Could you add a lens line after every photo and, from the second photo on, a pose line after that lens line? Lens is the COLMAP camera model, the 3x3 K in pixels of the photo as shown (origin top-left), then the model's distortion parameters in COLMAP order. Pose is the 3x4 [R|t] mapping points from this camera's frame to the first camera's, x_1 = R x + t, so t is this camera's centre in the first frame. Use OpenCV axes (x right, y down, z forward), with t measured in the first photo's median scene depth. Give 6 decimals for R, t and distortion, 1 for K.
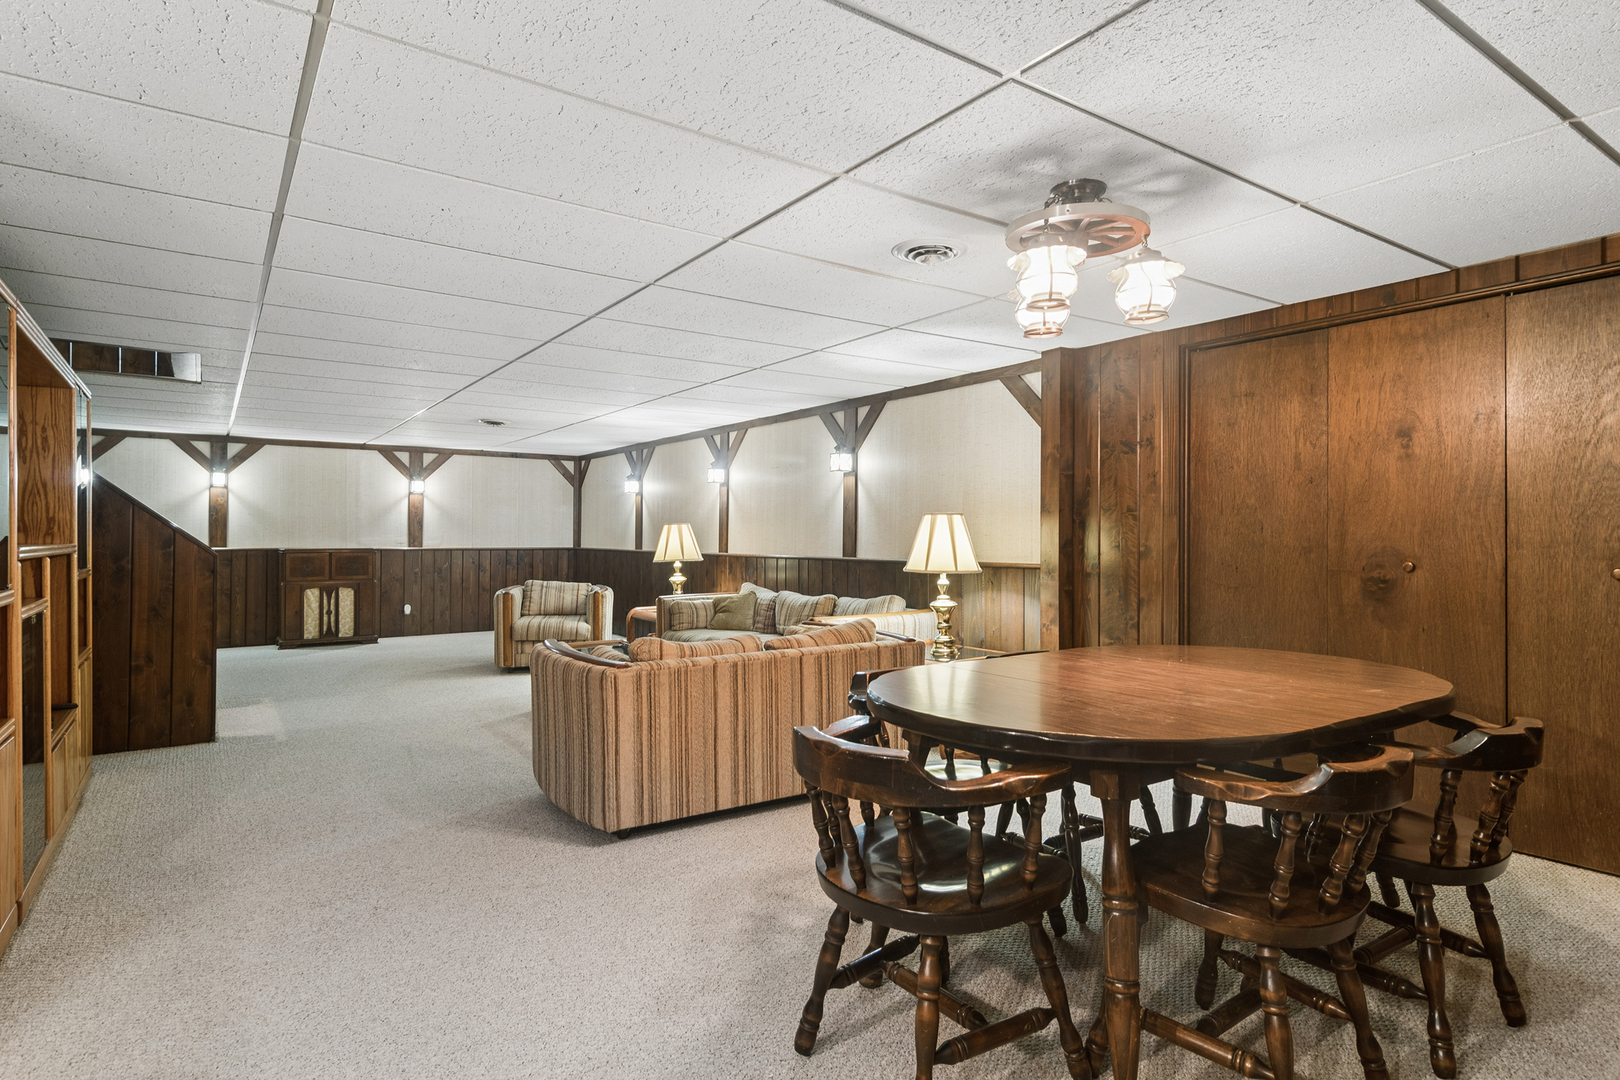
lens RADIAL K [[870.9, 0, 811.7], [0, 870.9, 545.6], [0, 0, 1]] dist [0.002894, 0.000407]
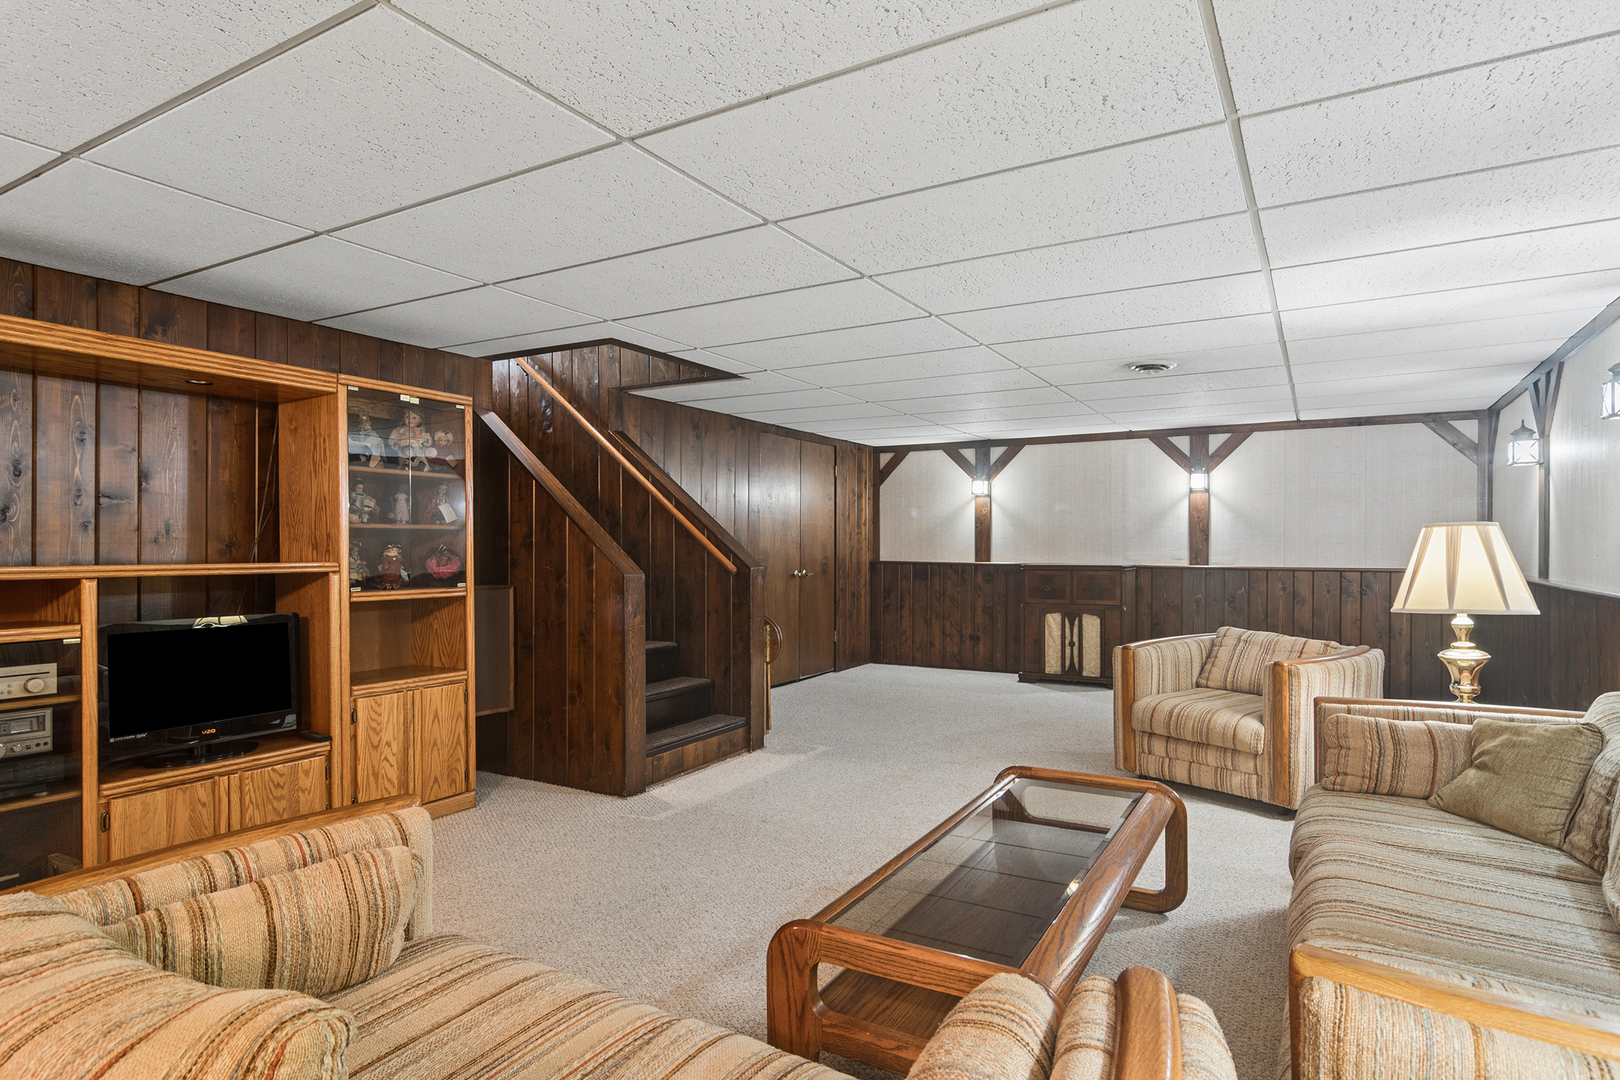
lens RADIAL K [[870.9, 0, 811.7], [0, 870.9, 545.6], [0, 0, 1]] dist [0.002894, 0.000407]
pose [[0.419842, -0.000999, -0.907597, 0.080207], [-0.009526, 0.999939, -0.005507, -0.007870], [0.907547, 0.010958, 0.419807, 0.441416]]
